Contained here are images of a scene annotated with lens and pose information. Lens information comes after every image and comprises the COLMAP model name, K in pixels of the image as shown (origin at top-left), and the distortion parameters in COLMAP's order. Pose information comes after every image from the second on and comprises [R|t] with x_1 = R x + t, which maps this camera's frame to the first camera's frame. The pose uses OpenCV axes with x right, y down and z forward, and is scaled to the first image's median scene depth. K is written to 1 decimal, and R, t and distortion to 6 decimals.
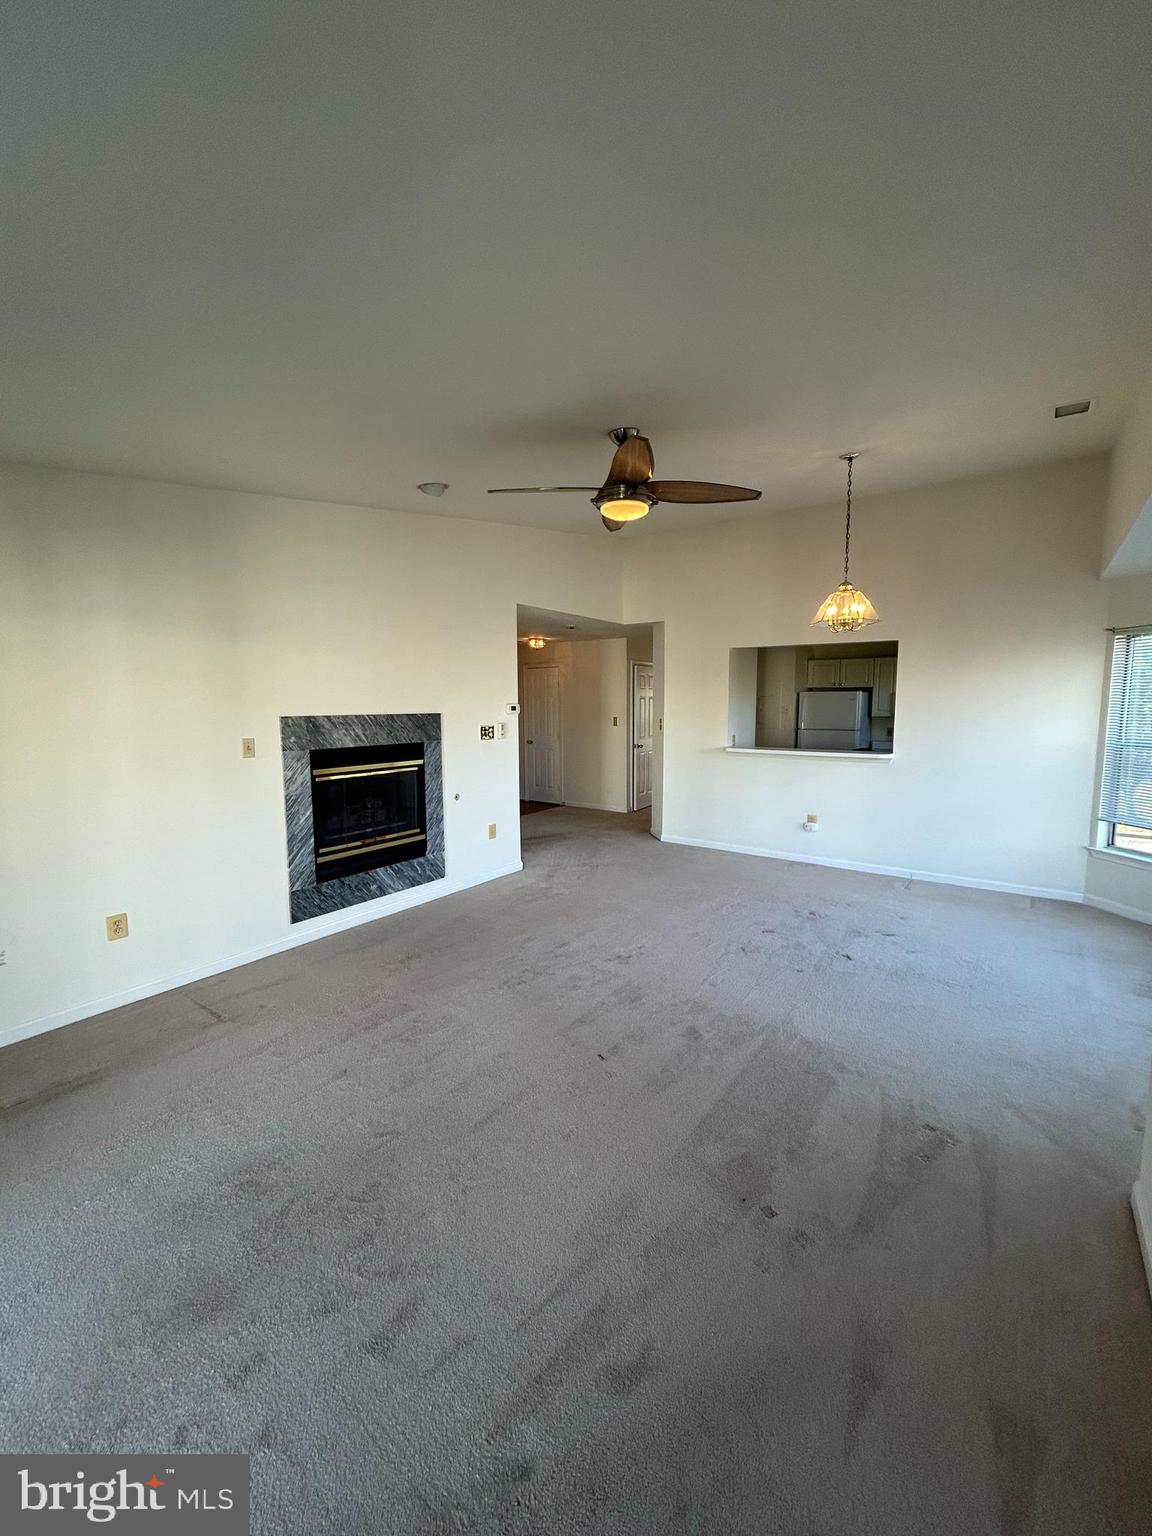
lens RADIAL K [[621.4, 0, 576.0], [0, 621.4, 768.0], [0, 0, 1]] dist [-0.002450, 0.001117]
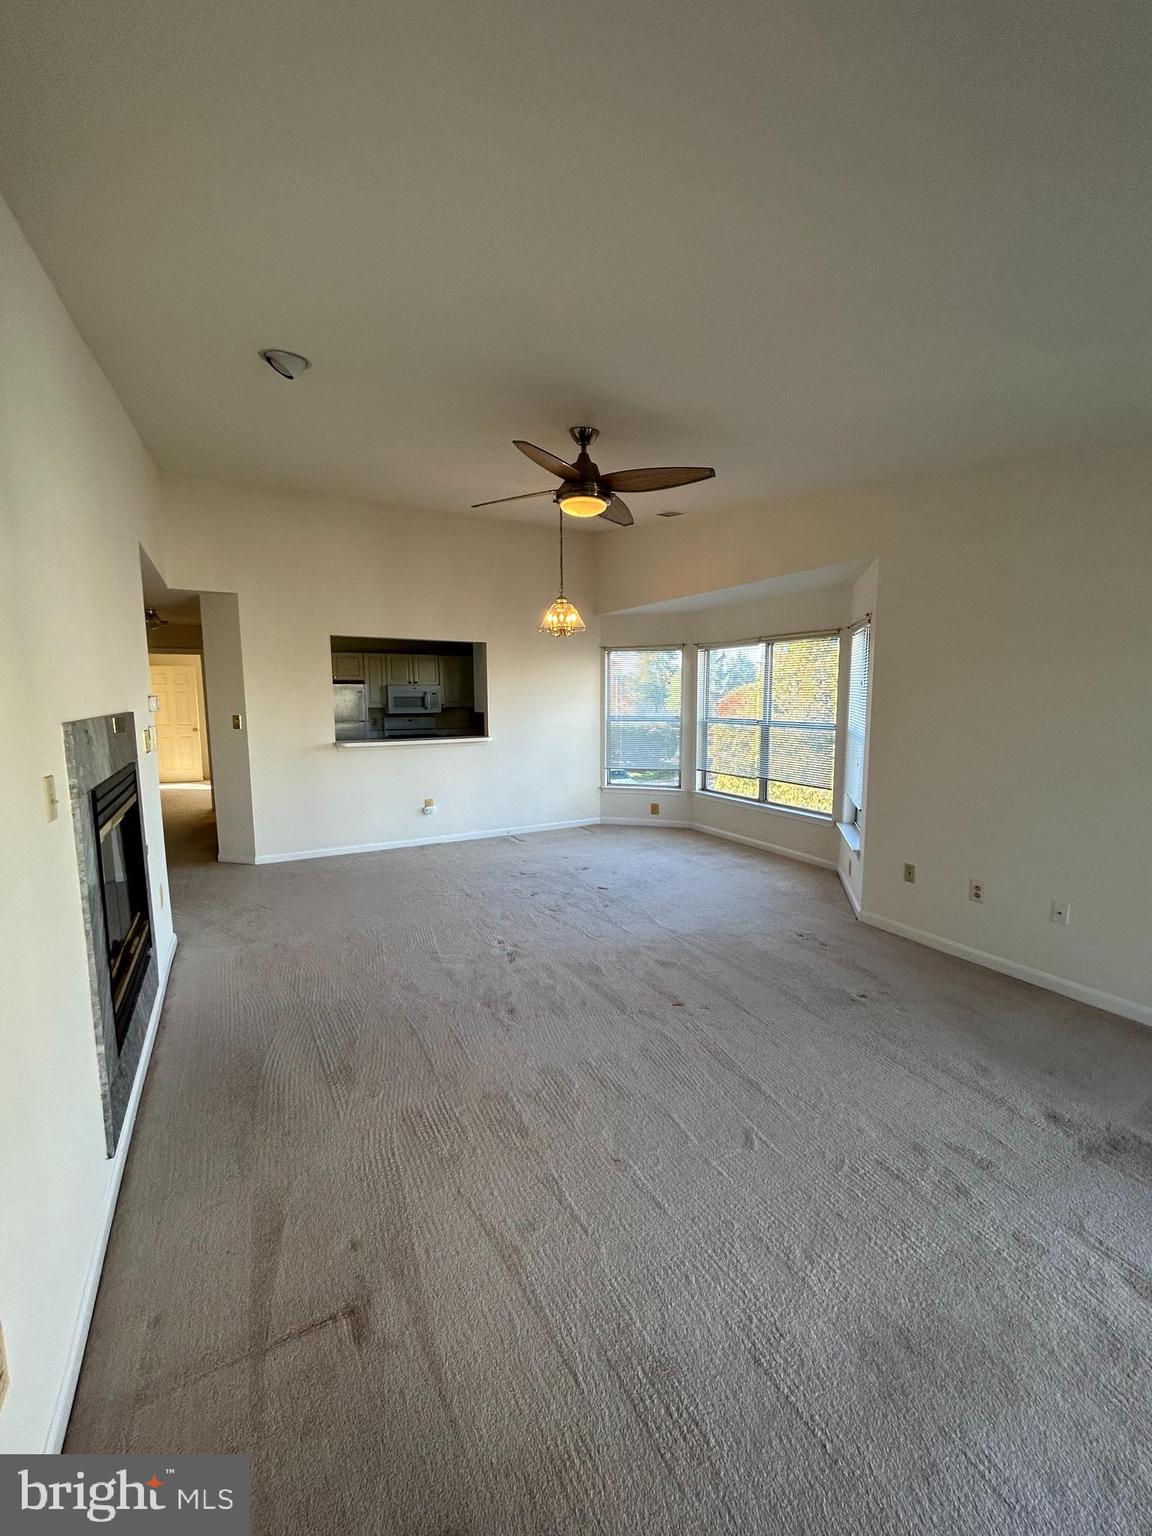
lens RADIAL K [[621.4, 0, 576.0], [0, 621.4, 768.0], [0, 0, 1]] dist [-0.002450, 0.001117]
pose [[0.412760, -0.107092, 0.904522, -0.672403], [0.098498, 0.992488, 0.072560, -0.042401], [-0.905498, 0.059144, 0.420208, 0.440615]]
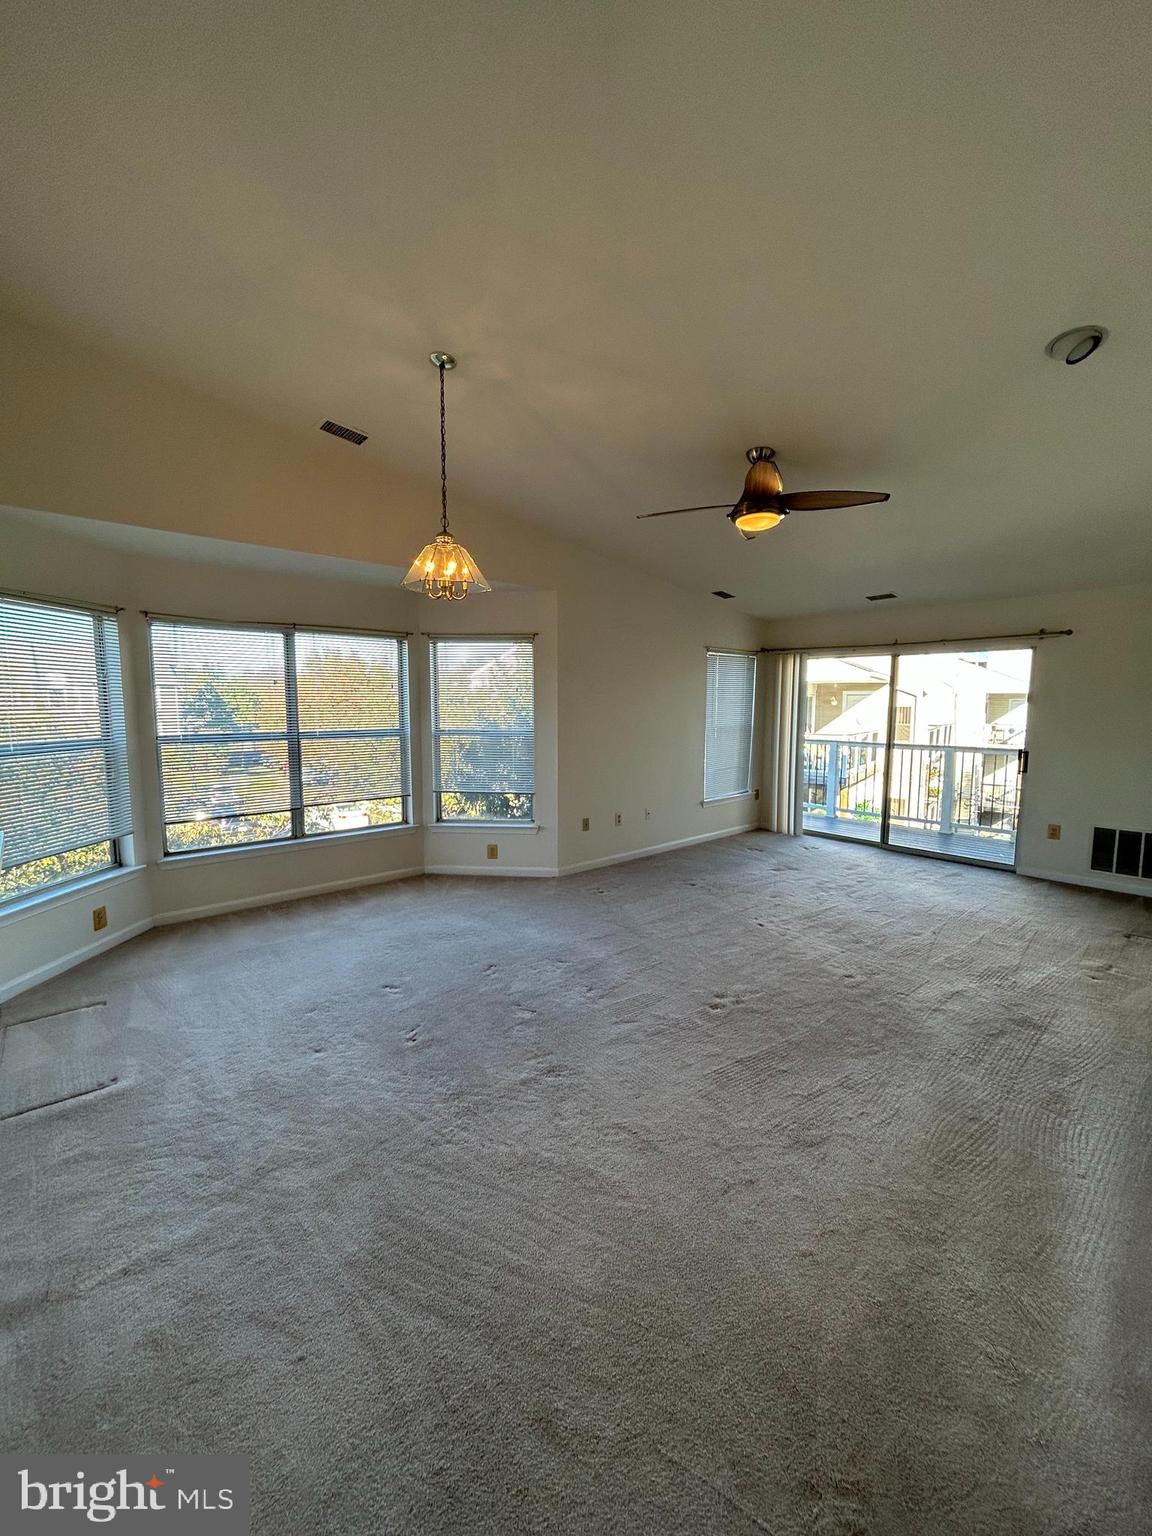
lens RADIAL K [[621.4, 0, 576.0], [0, 621.4, 768.0], [0, 0, 1]] dist [-0.002450, 0.001117]
pose [[-0.979098, -0.024356, 0.201926, 0.130978], [0.020022, 0.976440, 0.214858, -0.175098], [-0.202402, 0.214410, -0.955543, 1.658408]]
